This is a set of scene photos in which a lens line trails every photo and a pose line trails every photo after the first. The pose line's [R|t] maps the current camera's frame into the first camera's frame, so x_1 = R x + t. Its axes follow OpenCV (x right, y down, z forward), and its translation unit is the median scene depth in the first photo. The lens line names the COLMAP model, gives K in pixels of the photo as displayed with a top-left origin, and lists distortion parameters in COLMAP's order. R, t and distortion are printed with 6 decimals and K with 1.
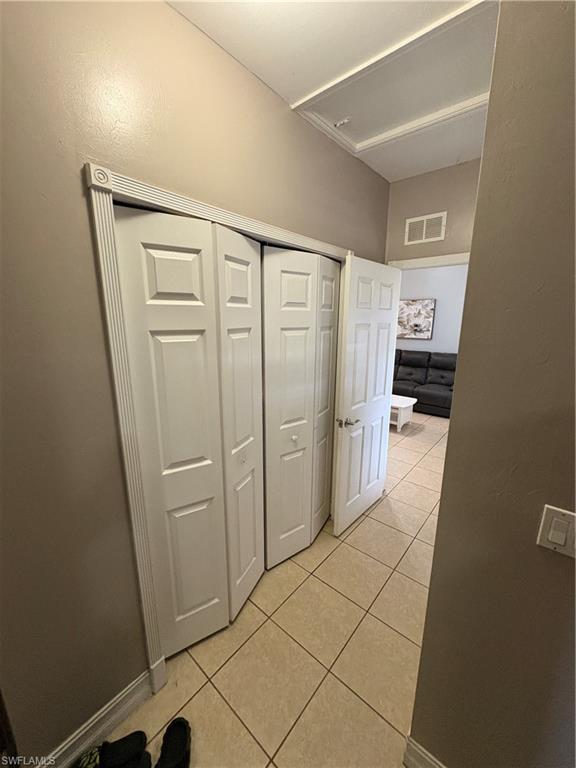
lens RADIAL K [[305.0, 0, 287.2], [0, 305.0, 383.9], [0, 0, 1]] dist [-0.000190, 0.000912]
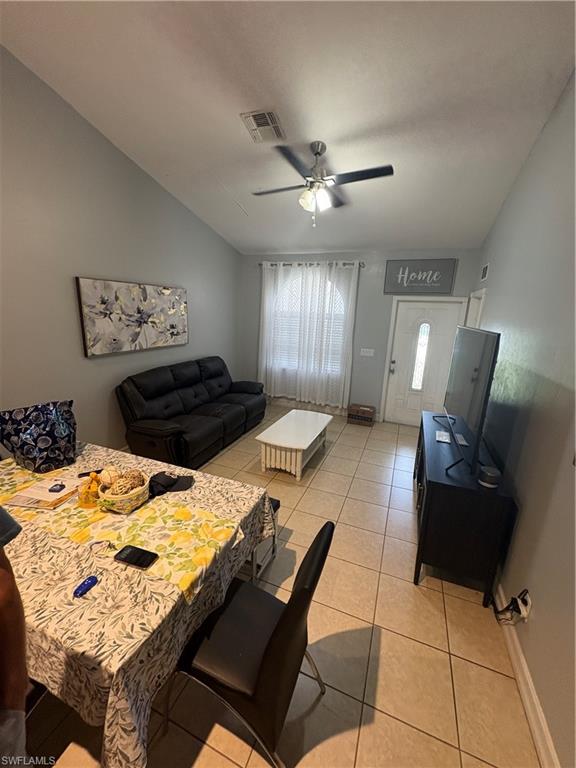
lens RADIAL K [[305.0, 0, 287.2], [0, 305.0, 383.9], [0, 0, 1]] dist [-0.000190, 0.000912]
pose [[-0.324254, -0.240114, 0.914989, -0.299244], [0.164241, 0.938269, 0.304427, -0.237717], [-0.931603, 0.248990, -0.264801, 0.985662]]
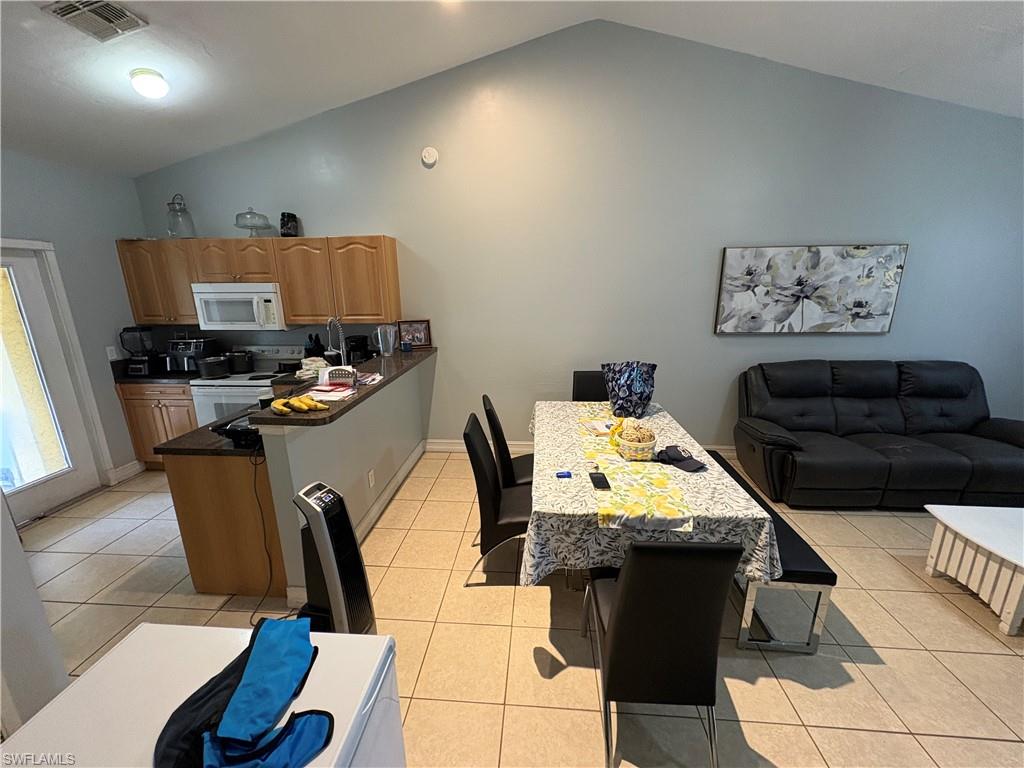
lens RADIAL K [[406.7, 0, 512.0], [0, 406.7, 384.0], [0, 0, 1]] dist [-0.000190, 0.000912]
pose [[0.802482, -0.159164, 0.575056, -0.342108], [0.140568, 0.987069, 0.077040, -0.195594], [-0.579882, 0.019011, 0.814479, 0.823030]]
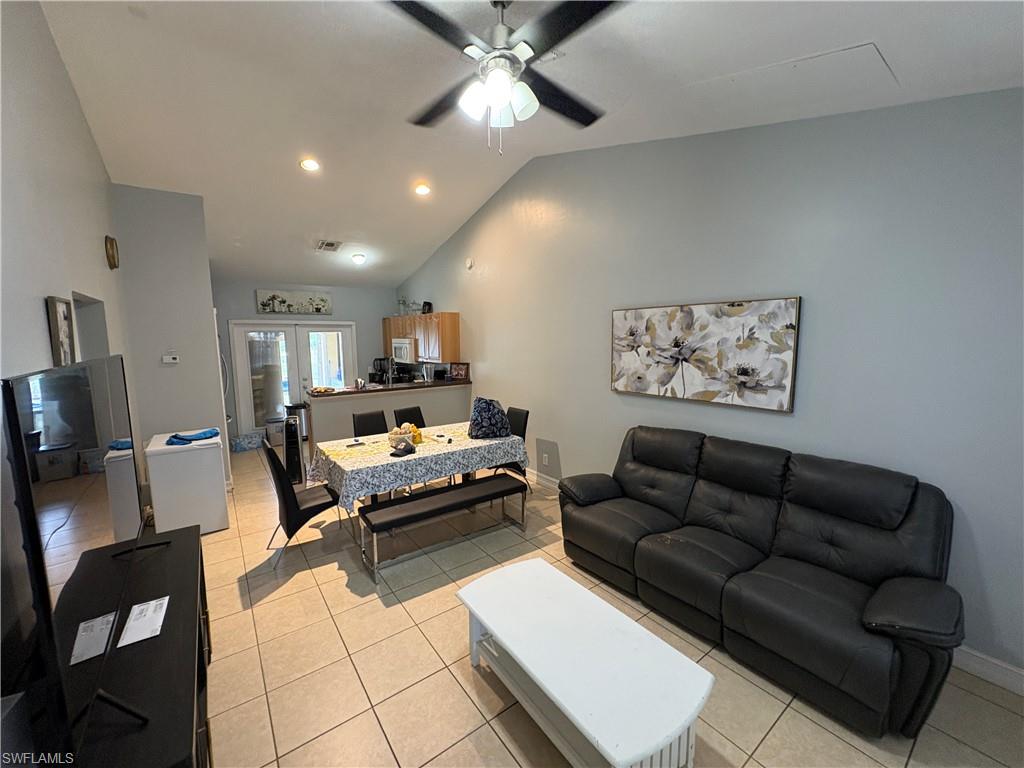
lens RADIAL K [[406.7, 0, 512.0], [0, 406.7, 384.0], [0, 0, 1]] dist [-0.000190, 0.000912]
pose [[0.976979, 0.015082, -0.212804, 0.262138], [-0.036255, 0.994726, -0.095948, -0.122626], [0.210234, 0.101454, 0.972373, 0.486353]]
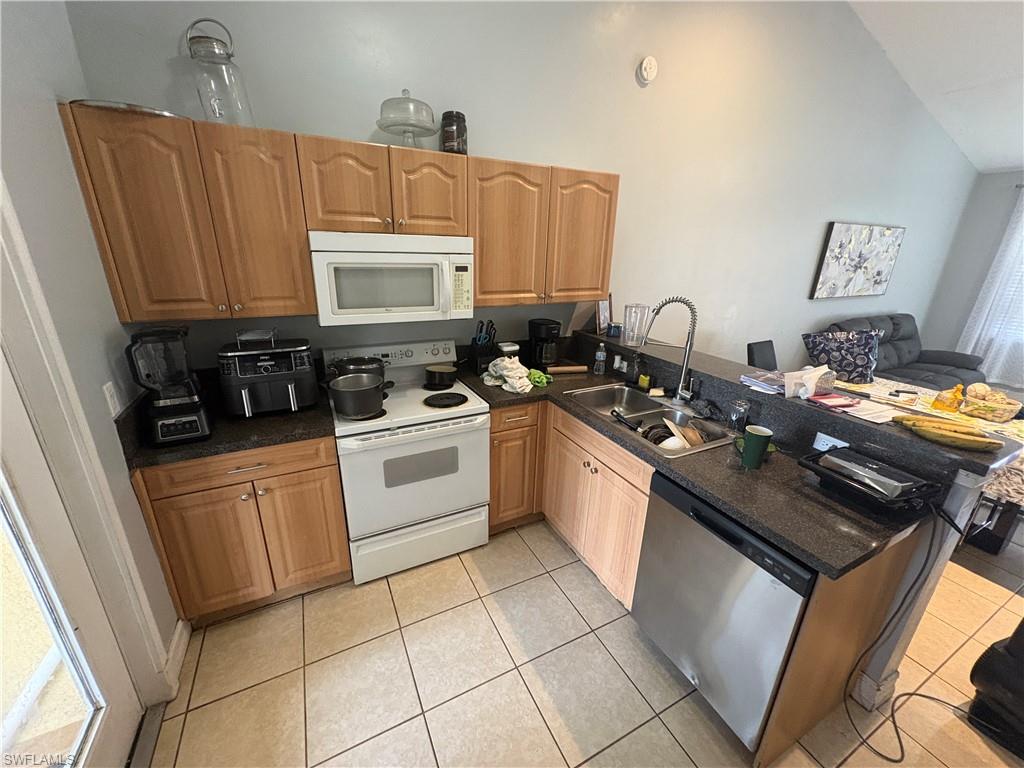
lens RADIAL K [[406.7, 0, 512.0], [0, 406.7, 384.0], [0, 0, 1]] dist [-0.000190, 0.000912]
pose [[0.380258, -0.297594, 0.875695, -0.584117], [0.171525, 0.953086, 0.249412, -0.305968], [-0.908836, 0.055362, 0.413463, 1.339536]]
